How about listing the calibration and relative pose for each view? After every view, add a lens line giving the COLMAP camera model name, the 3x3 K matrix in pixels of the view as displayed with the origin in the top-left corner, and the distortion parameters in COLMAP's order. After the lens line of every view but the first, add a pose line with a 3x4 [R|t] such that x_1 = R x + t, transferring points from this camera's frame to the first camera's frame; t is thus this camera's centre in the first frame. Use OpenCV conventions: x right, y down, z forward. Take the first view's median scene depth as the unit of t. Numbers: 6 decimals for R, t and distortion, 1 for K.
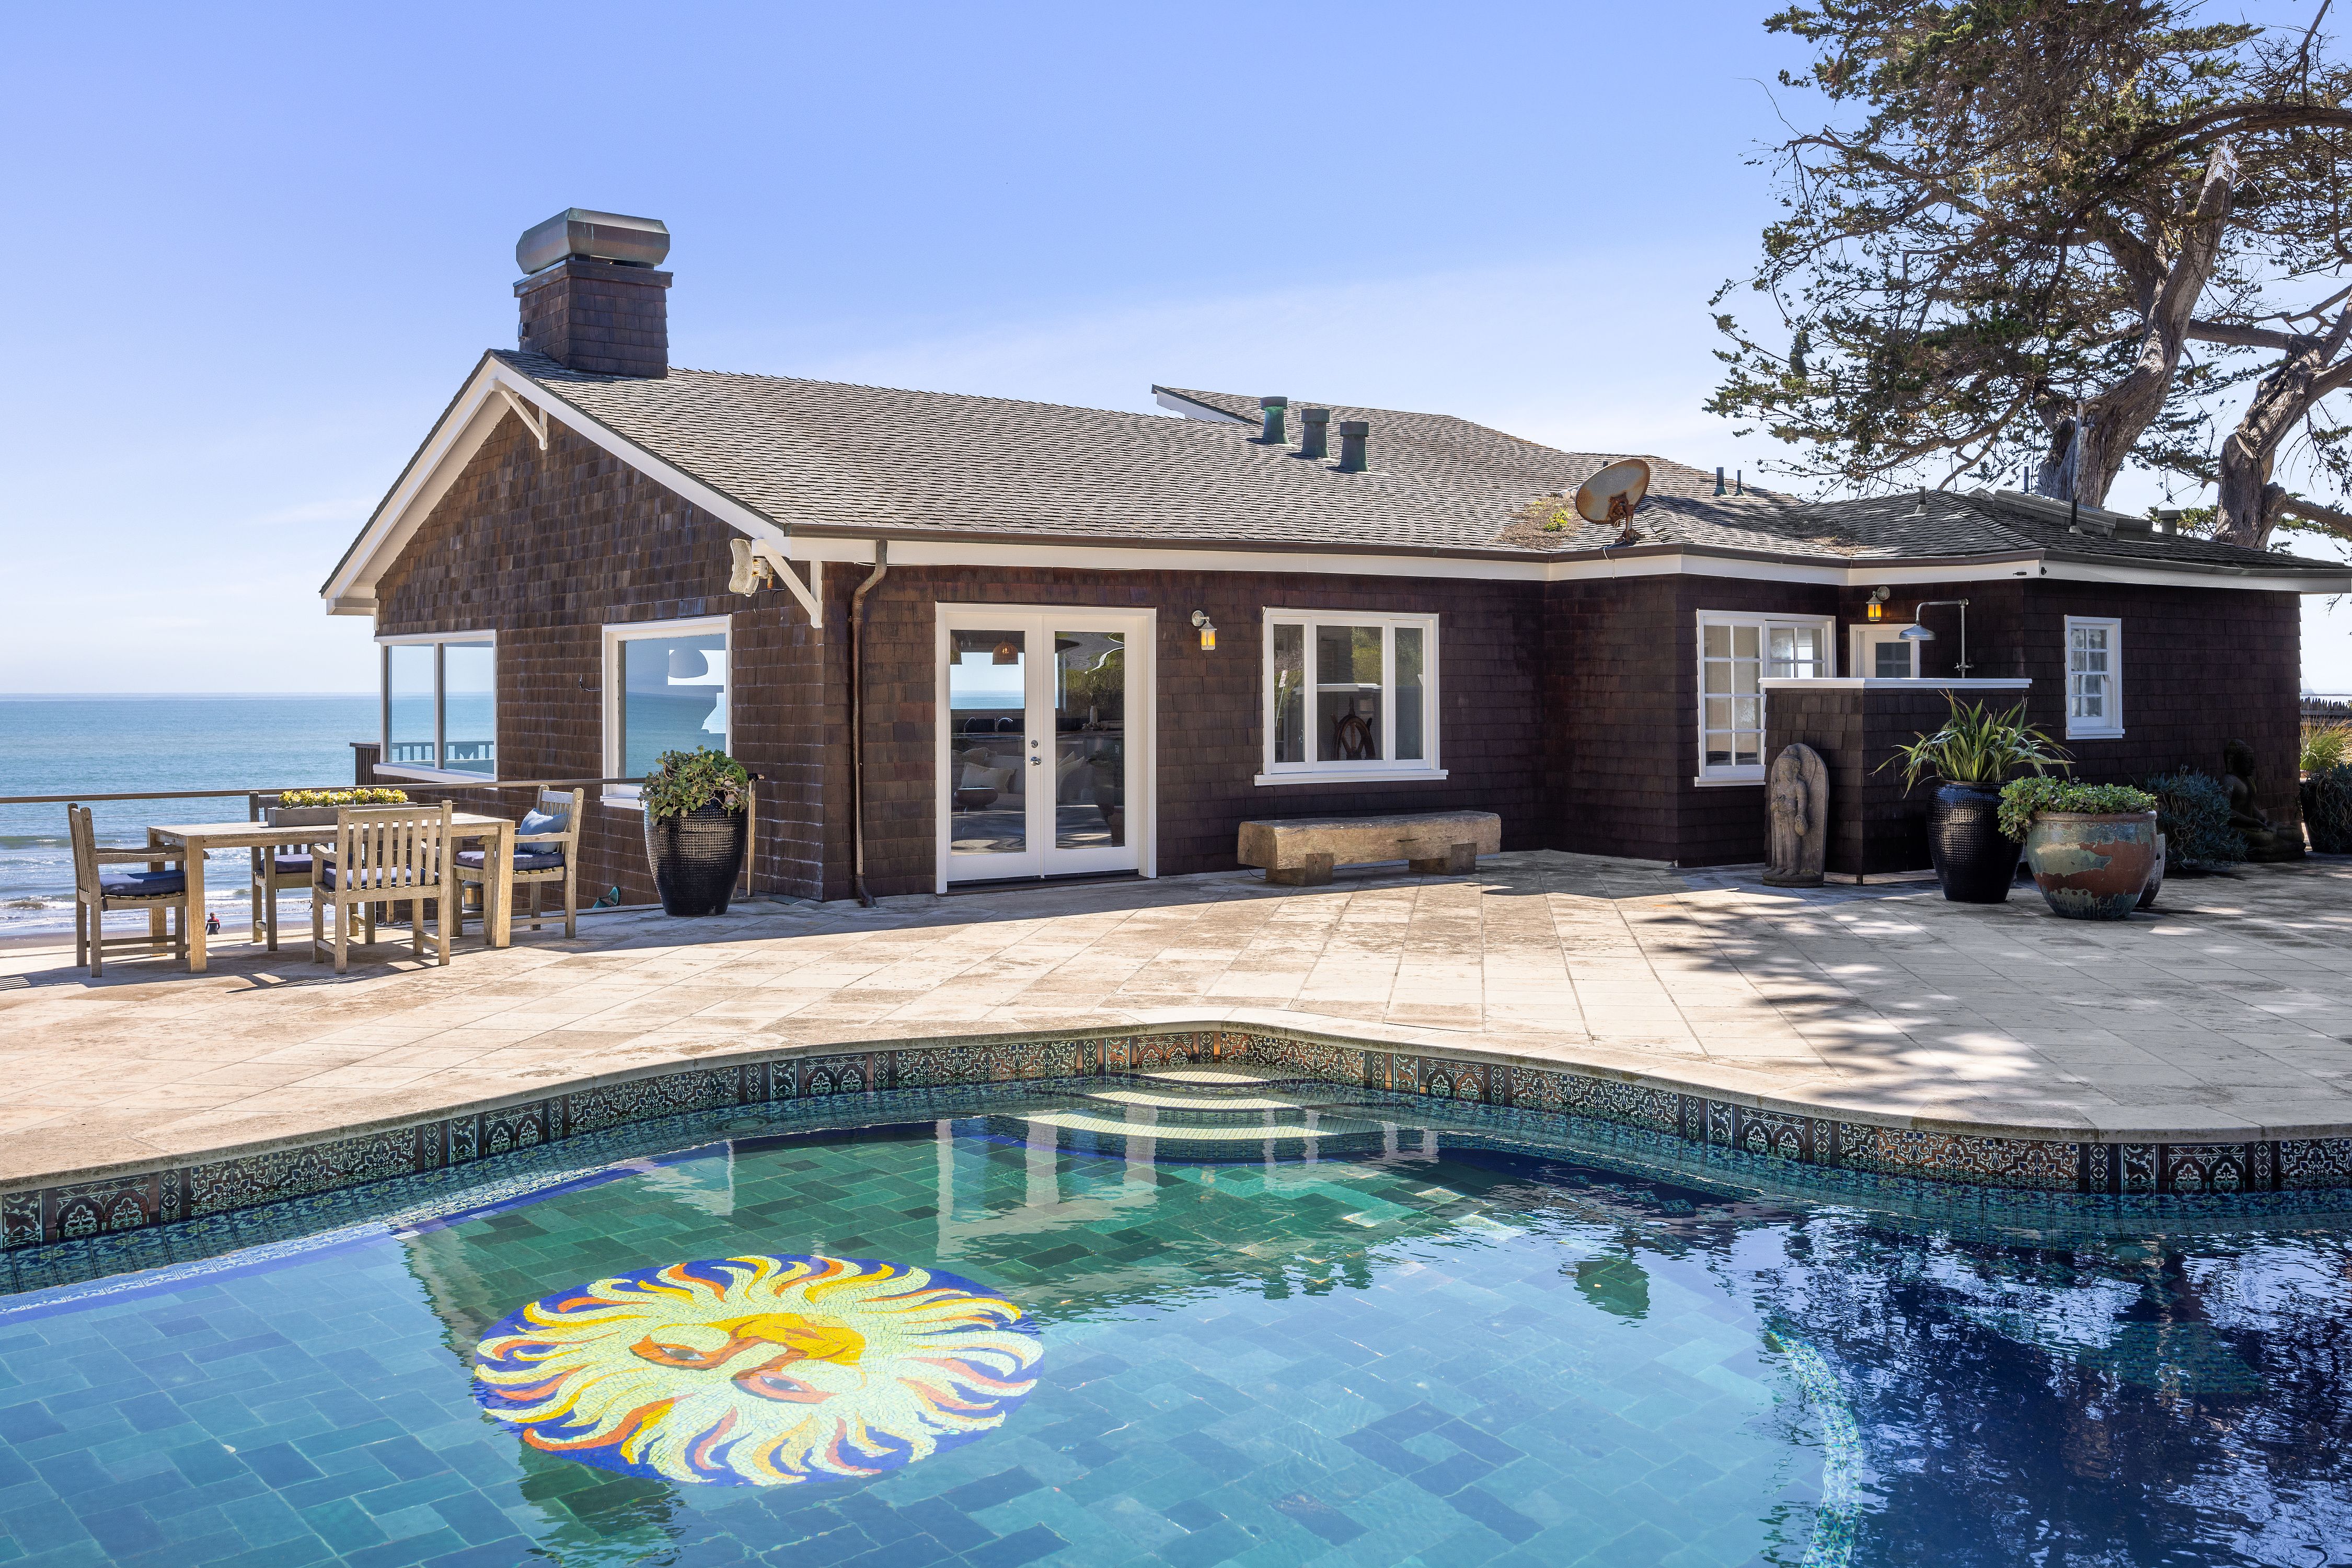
lens RADIAL K [[2080.9, 0, 1186.6], [0, 2080.9, 668.5], [0, 0, 1]] dist [0.004350, 0.011441]
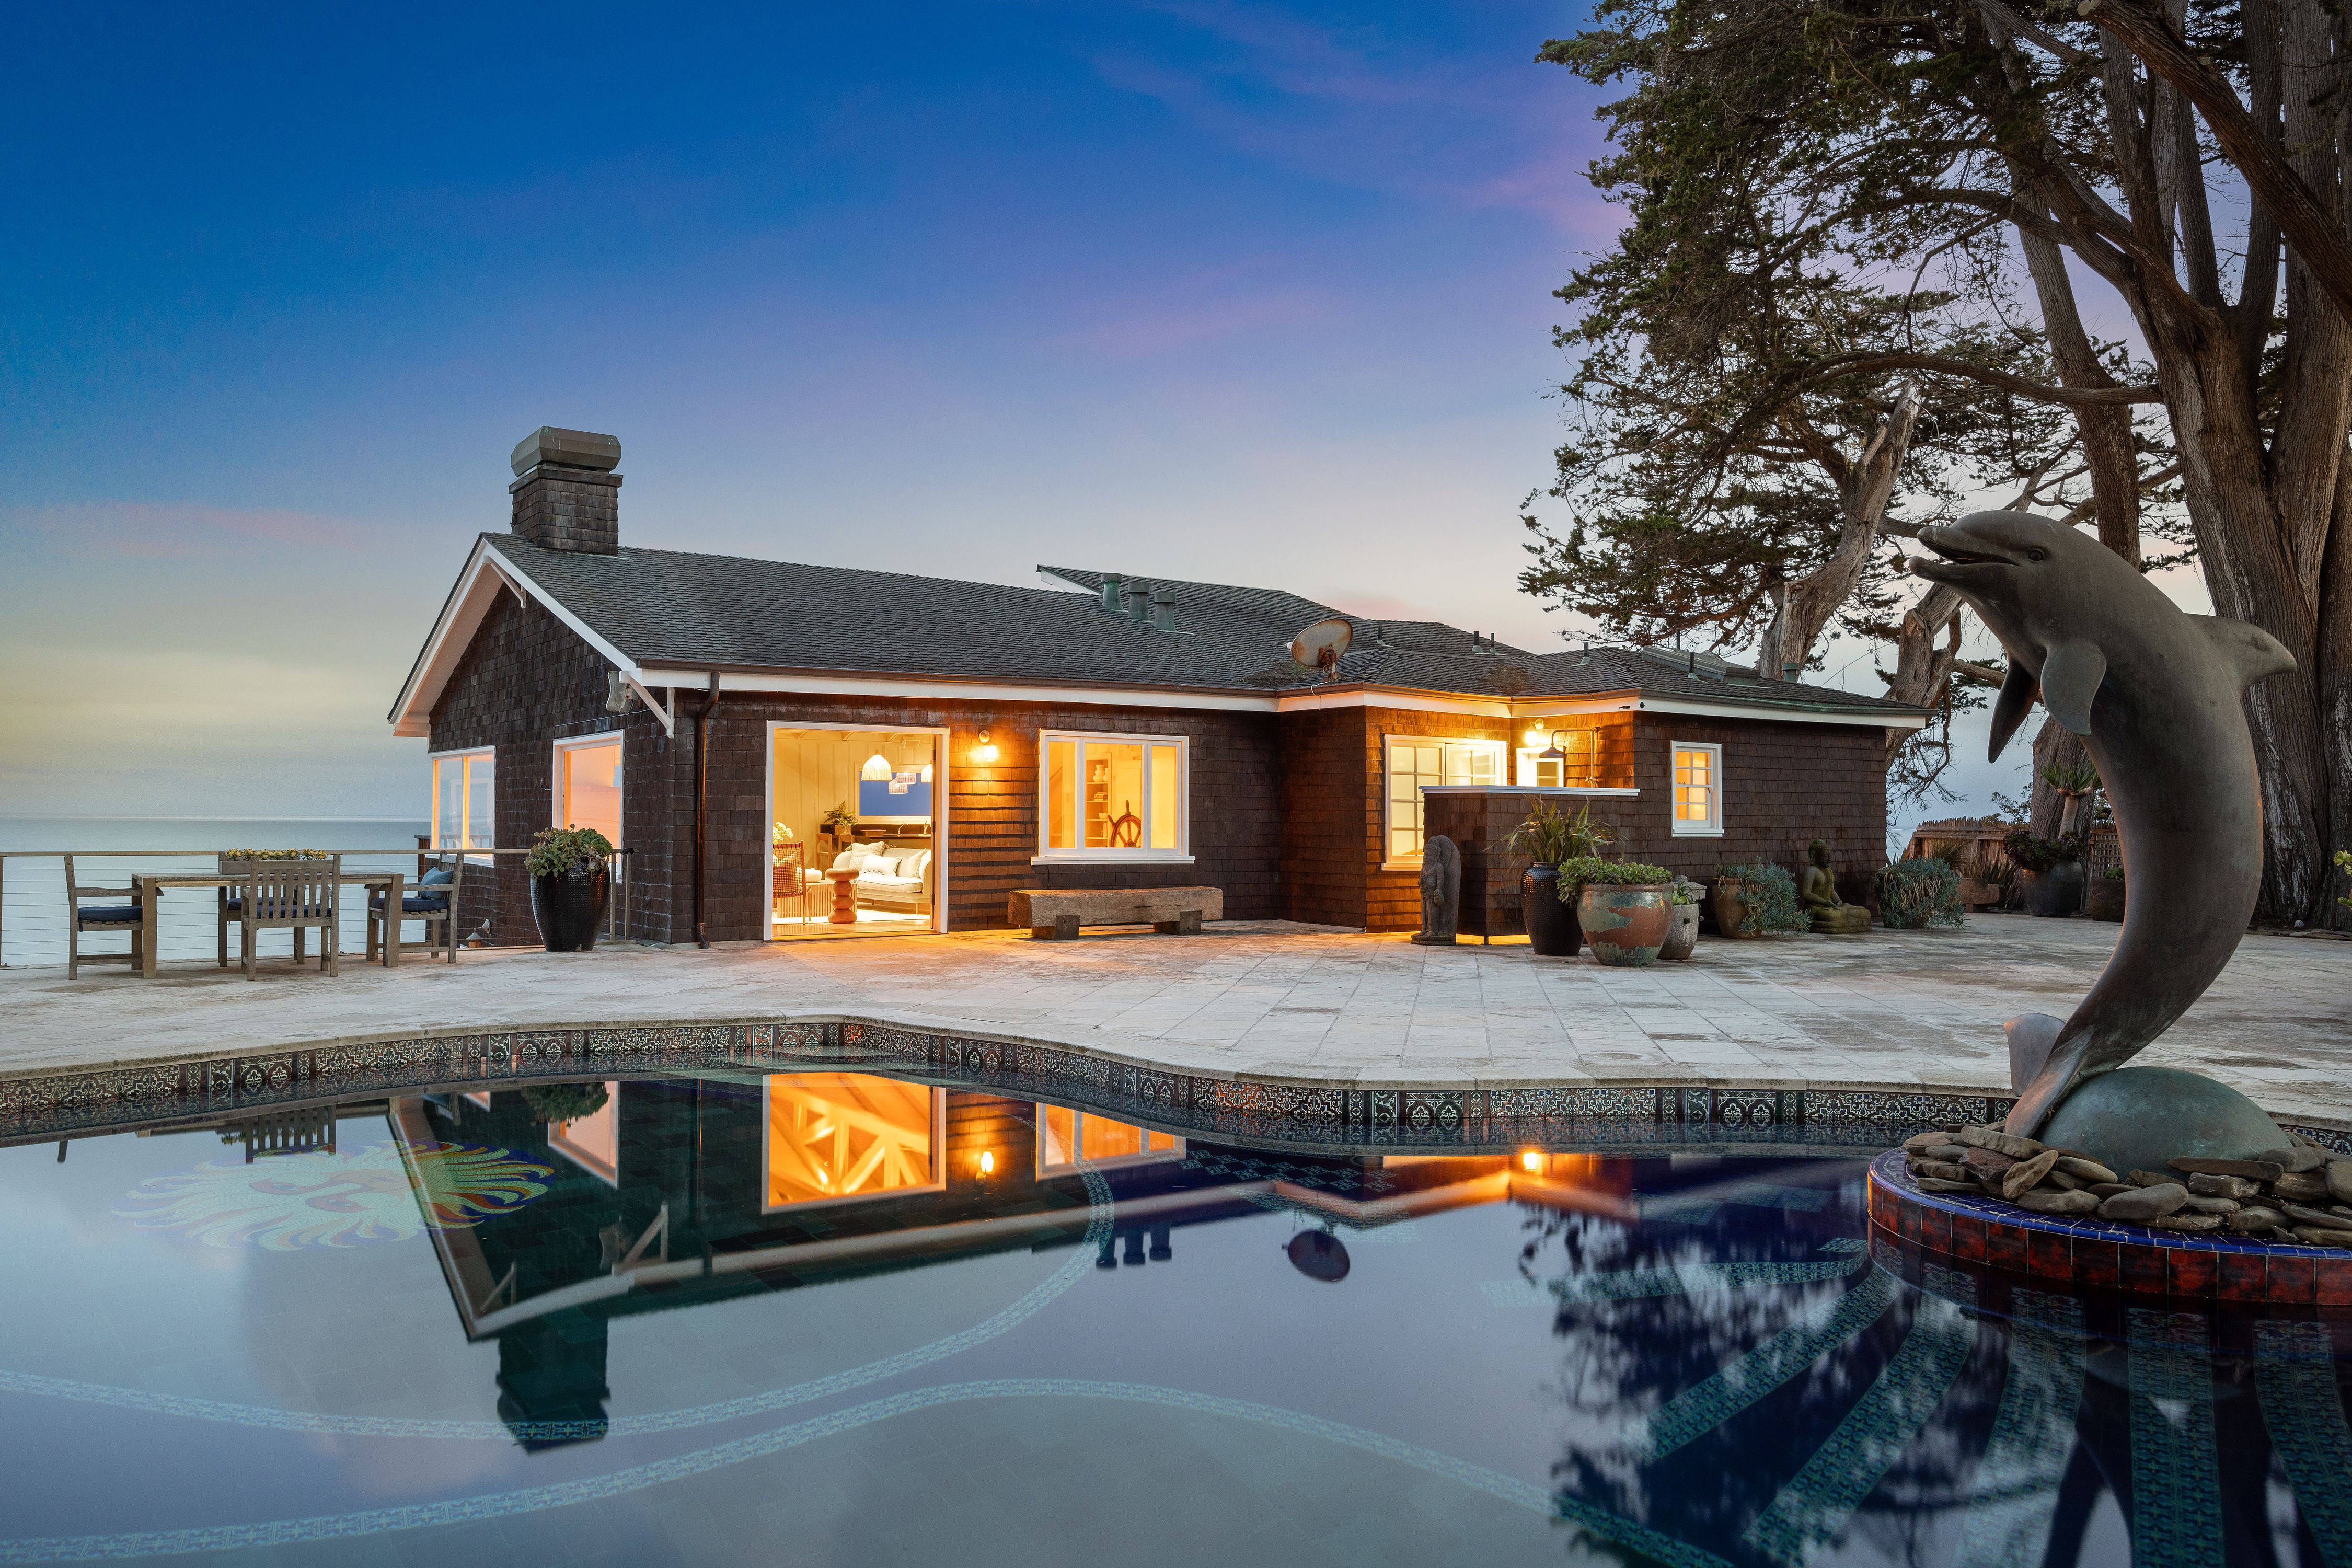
lens RADIAL K [[1671.6, 0, 1168.6], [0, 1671.6, 775.8], [0, 0, 1]] dist [-0.009215, 0.003000]
pose [[0.999439, 0.009381, -0.032163, 0.146595], [-0.009947, 0.999797, -0.017506, 0.017484], [0.031992, 0.017816, 0.999329, -0.044660]]
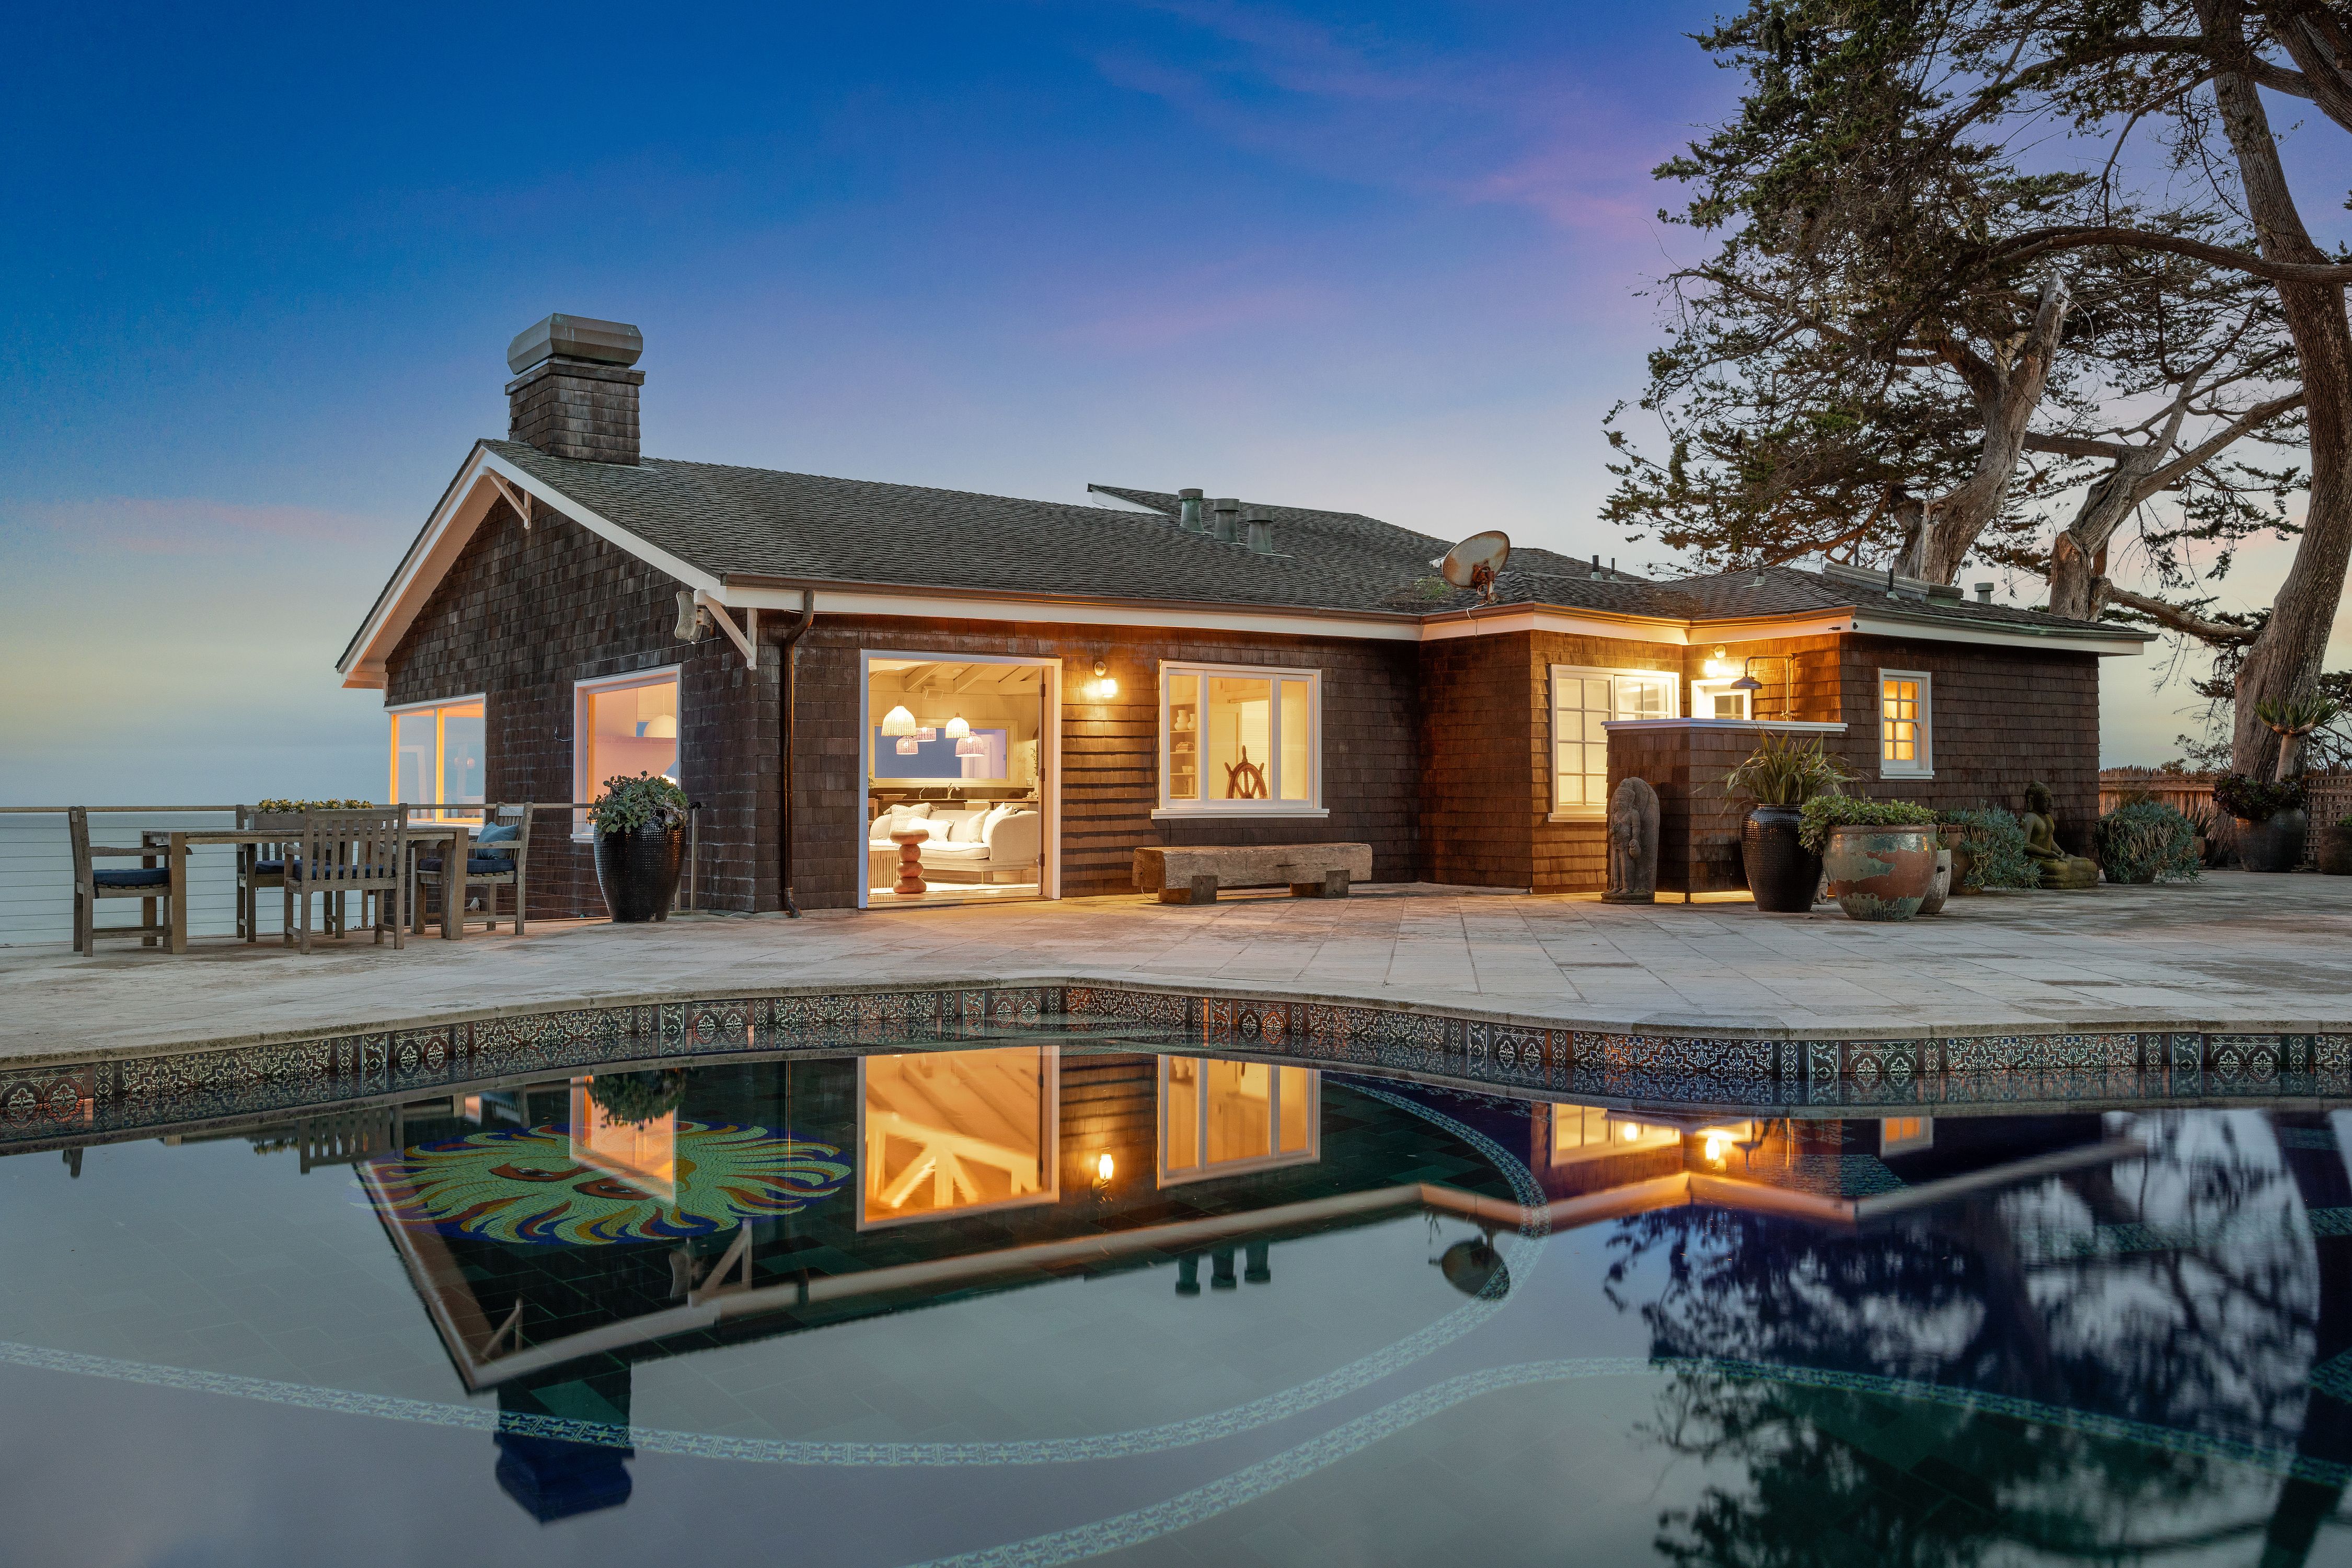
lens RADIAL K [[1895.3, 0, 1169.6], [0, 1895.3, 750.2], [0, 0, 1]] dist [-0.000794, 0.007943]
pose [[0.999998, -0.001861, -0.000680, 0.041197], [0.001848, 0.999846, -0.017455, 0.036041], [0.000713, 0.017454, 0.999847, -0.019271]]
